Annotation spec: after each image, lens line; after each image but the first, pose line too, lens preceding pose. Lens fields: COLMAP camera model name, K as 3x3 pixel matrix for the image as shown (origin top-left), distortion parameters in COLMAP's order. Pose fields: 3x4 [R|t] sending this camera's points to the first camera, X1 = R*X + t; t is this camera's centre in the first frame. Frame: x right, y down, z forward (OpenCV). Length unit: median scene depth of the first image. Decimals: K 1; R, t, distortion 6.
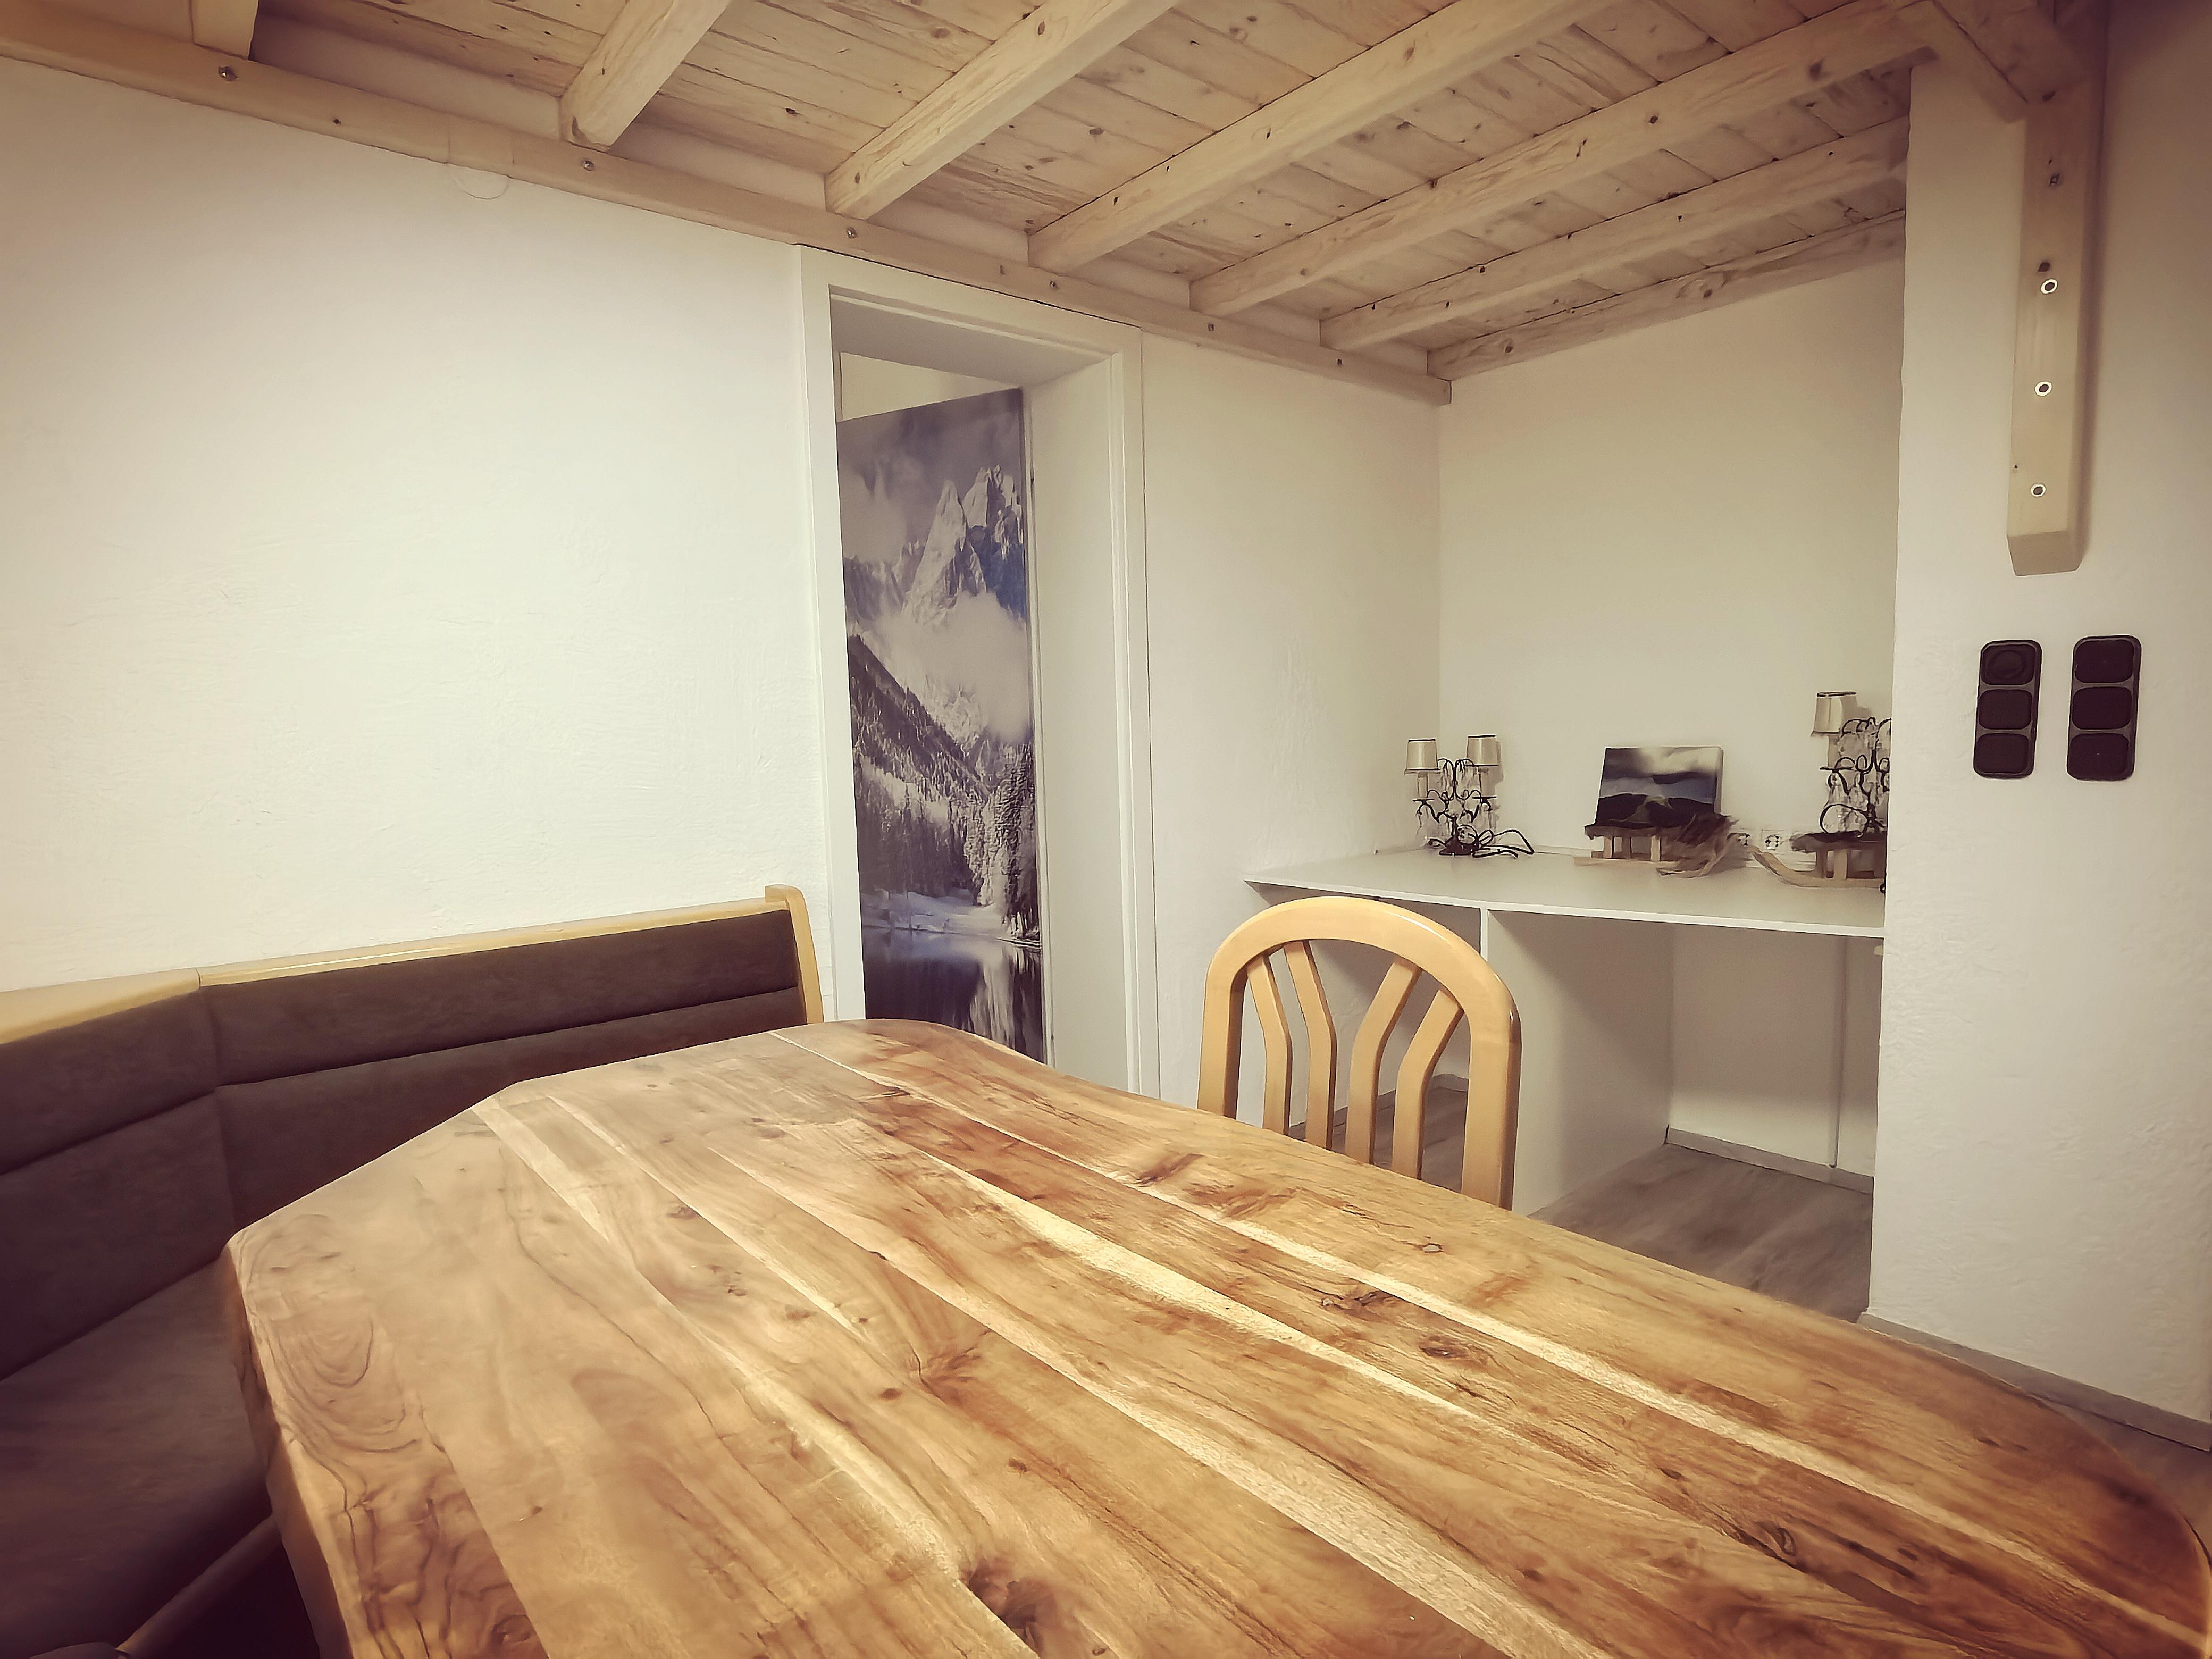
lens RADIAL K [[1180.3, 0, 1095.5], [0, 1180.3, 838.0], [0, 0, 1]] dist [-0.014196, -0.000639]
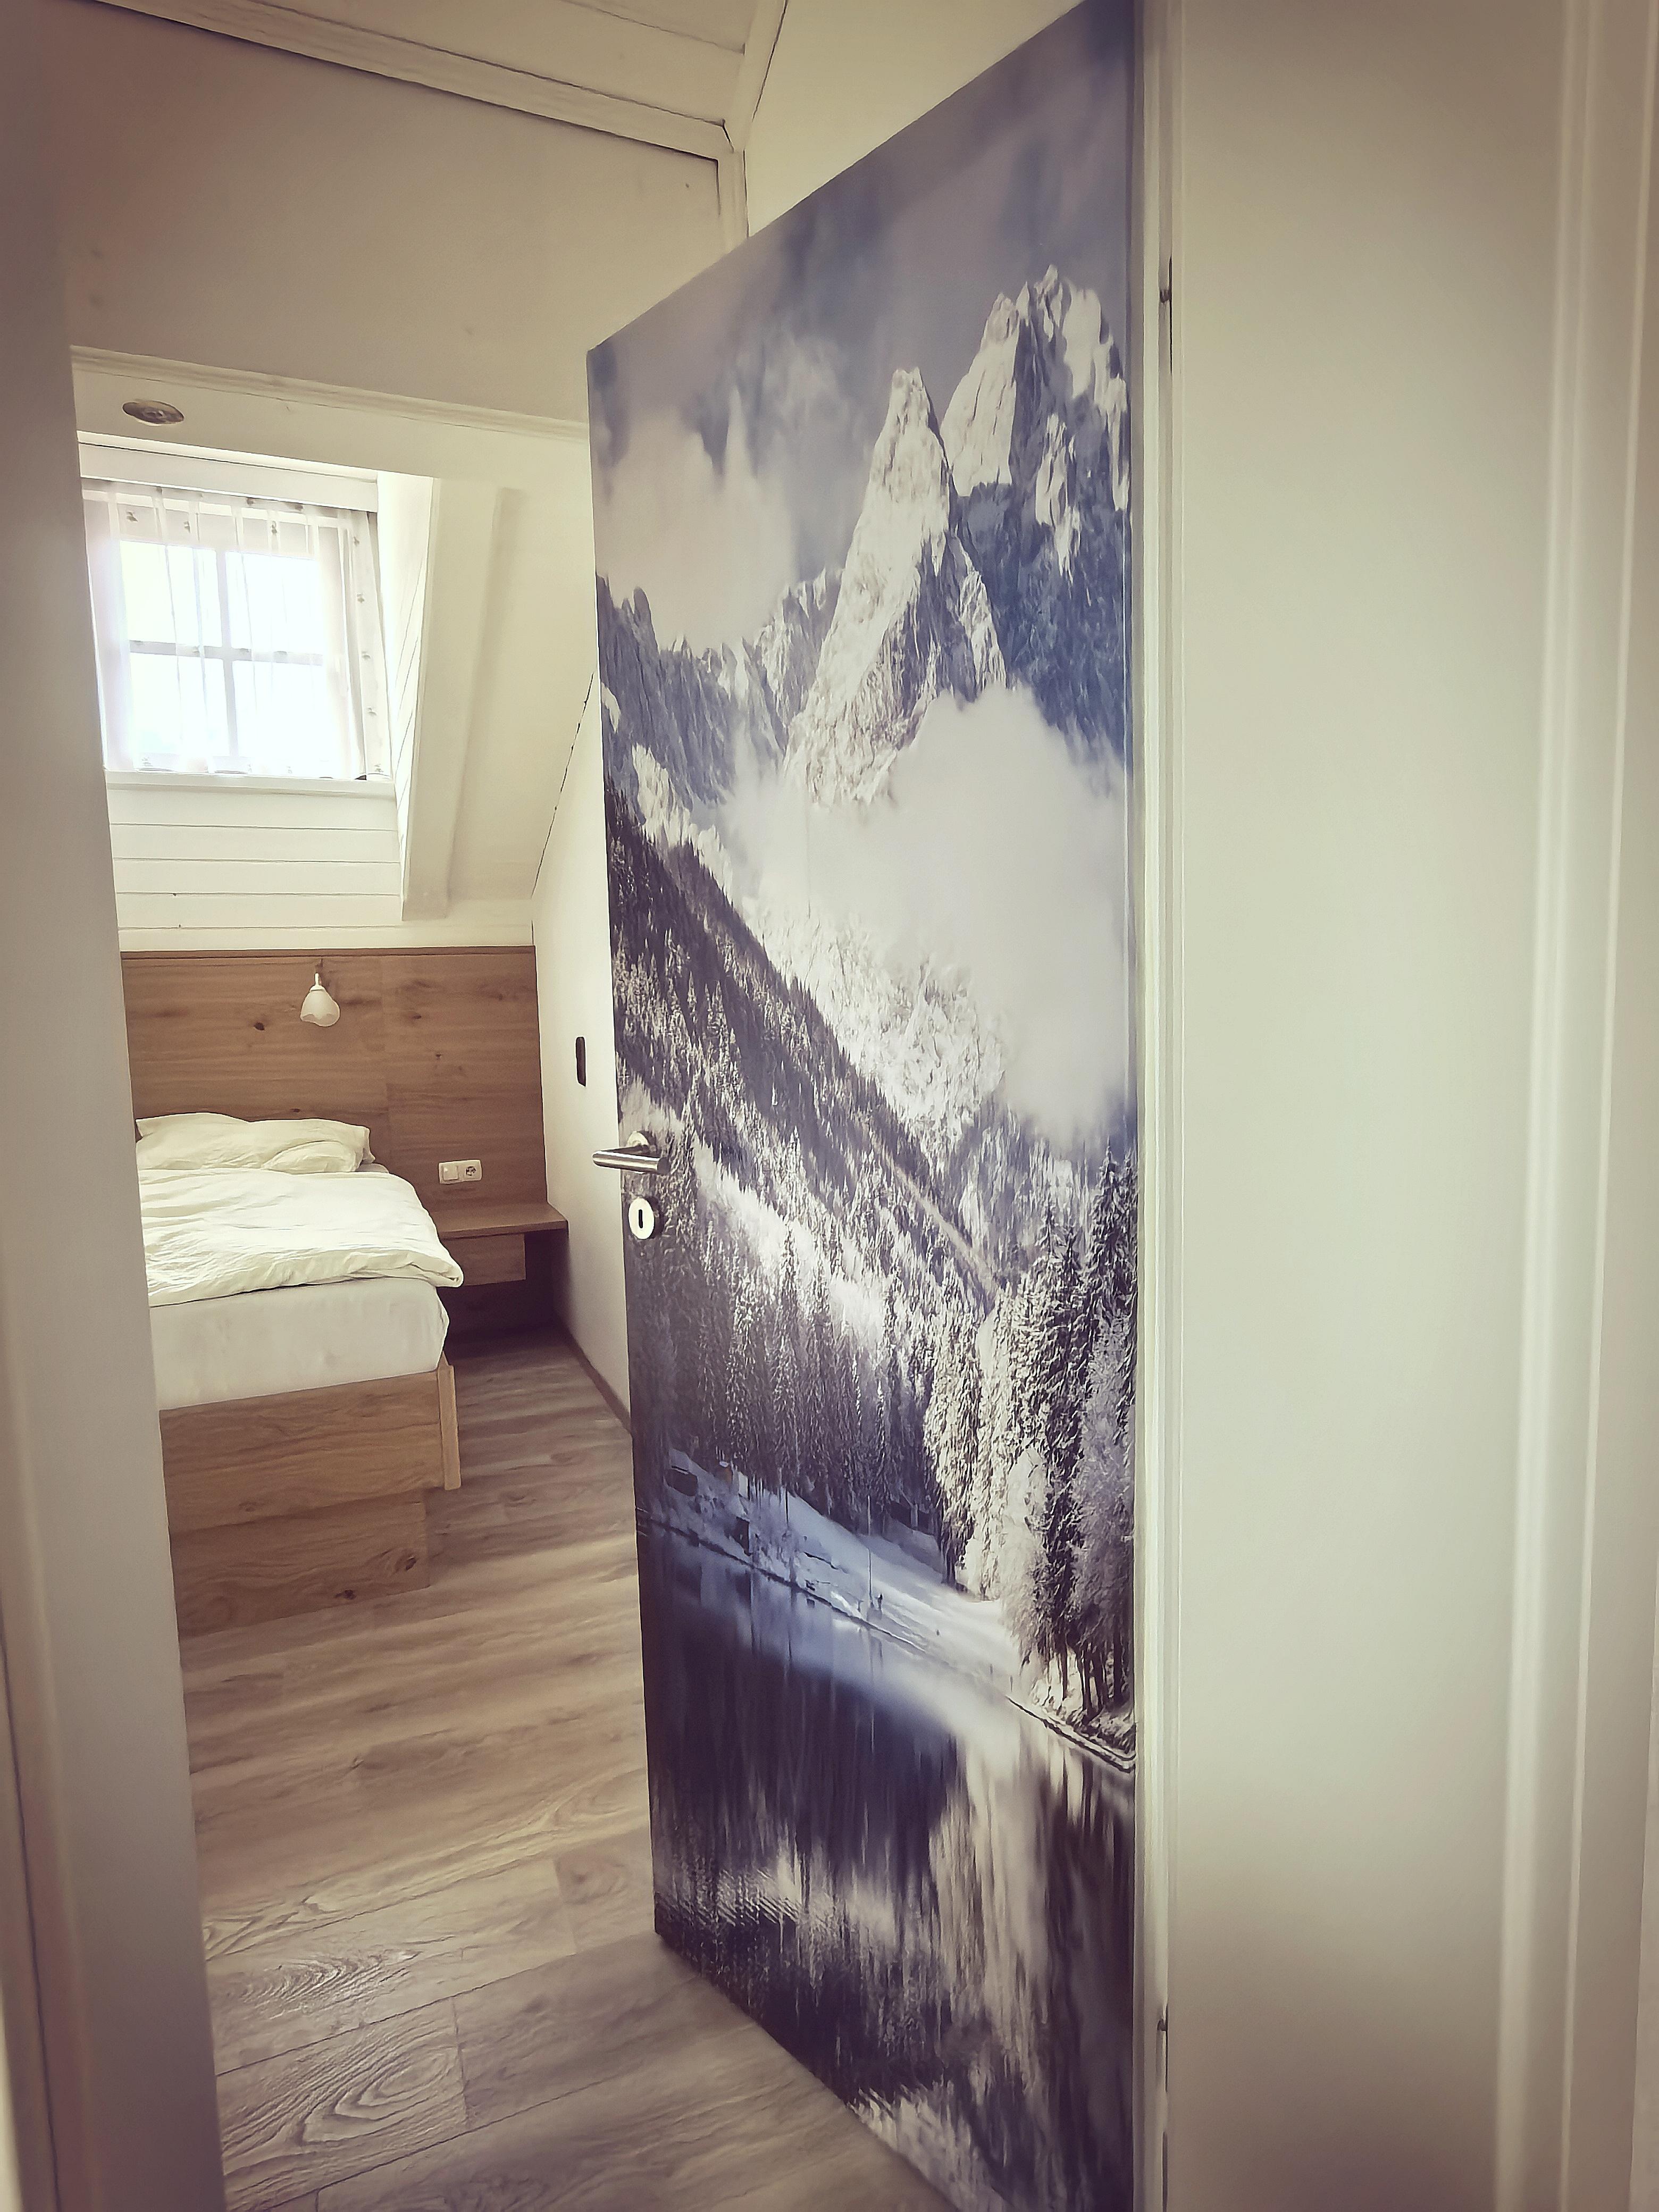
lens RADIAL K [[1180.3, 0, 830.9], [0, 1180.3, 1110.3], [0, 0, 1]] dist [-0.014196, -0.000639]
pose [[0.963577, 0.032311, -0.265473, -0.047366], [-0.030705, 0.999476, 0.010201, -0.090762], [0.265664, -0.001679, 0.964064, 0.657318]]
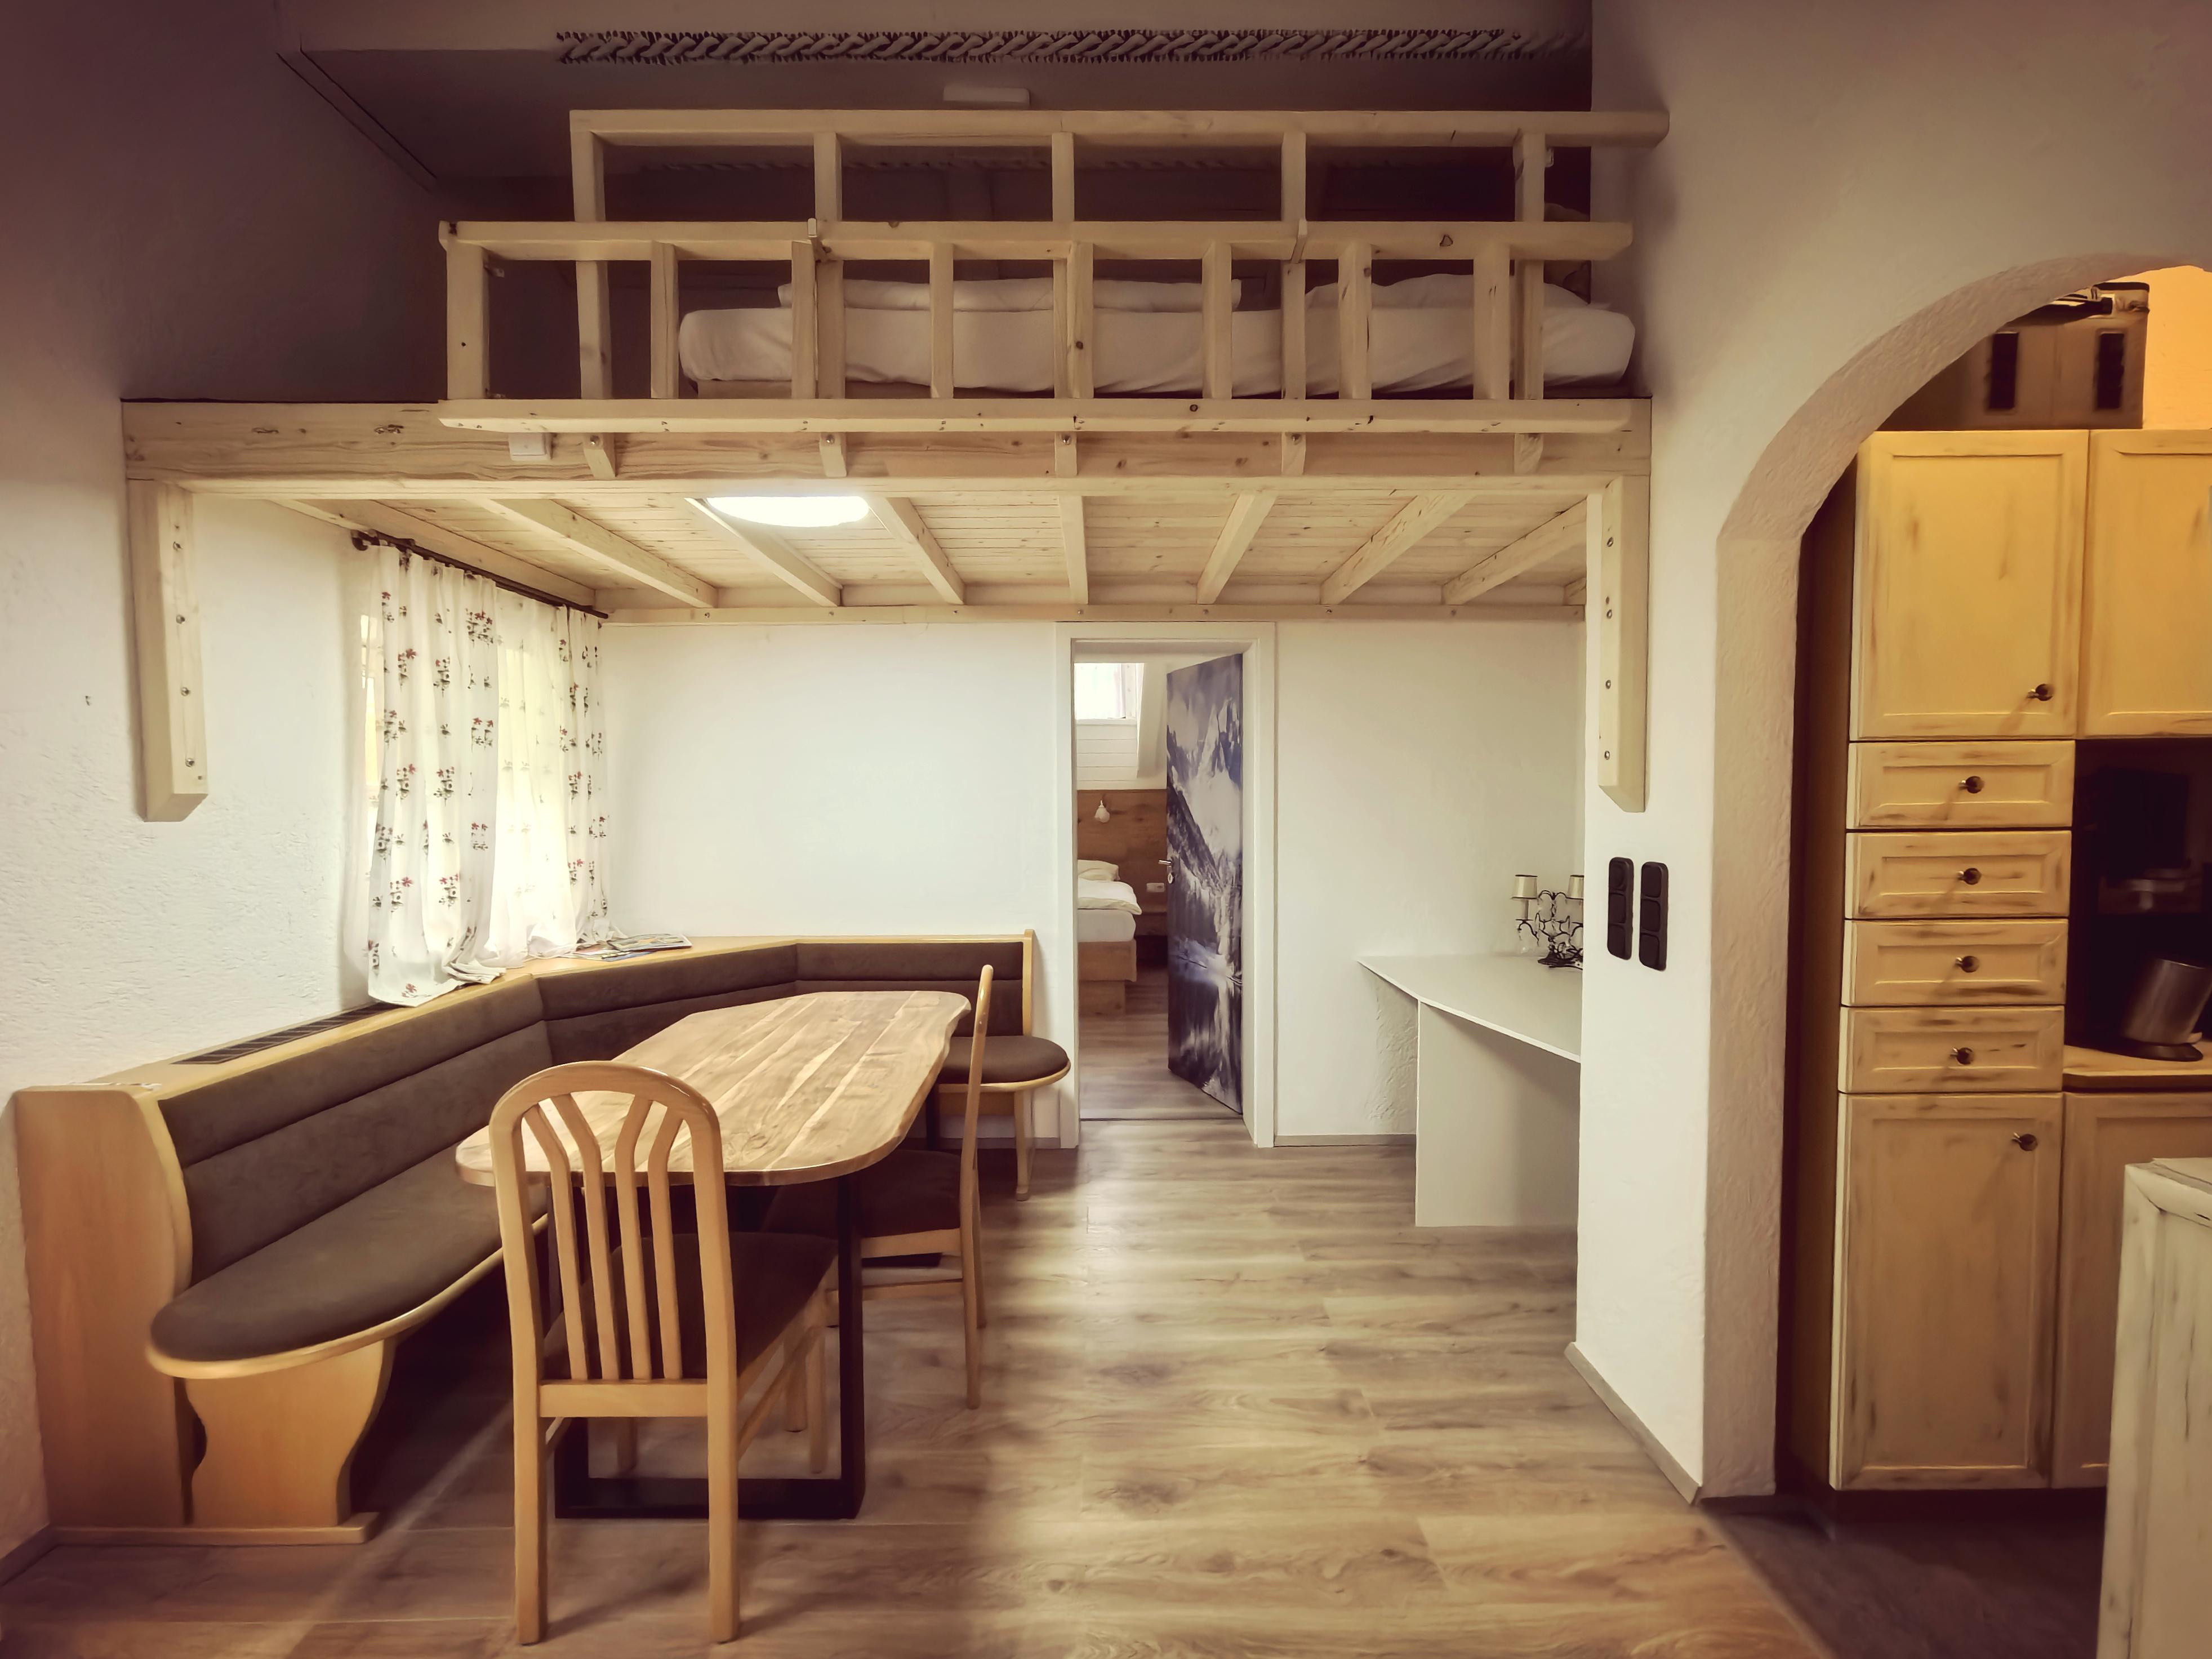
lens RADIAL K [[906.3, 0, 1099.1], [0, 906.3, 833.5], [0, 0, 1]] dist [-0.000972, 0.000083]
pose [[0.774900, 0.050317, -0.630078, 0.580380], [-0.080208, 0.996596, -0.019057, -0.075983], [0.626974, 0.065305, 0.776298, -0.118636]]
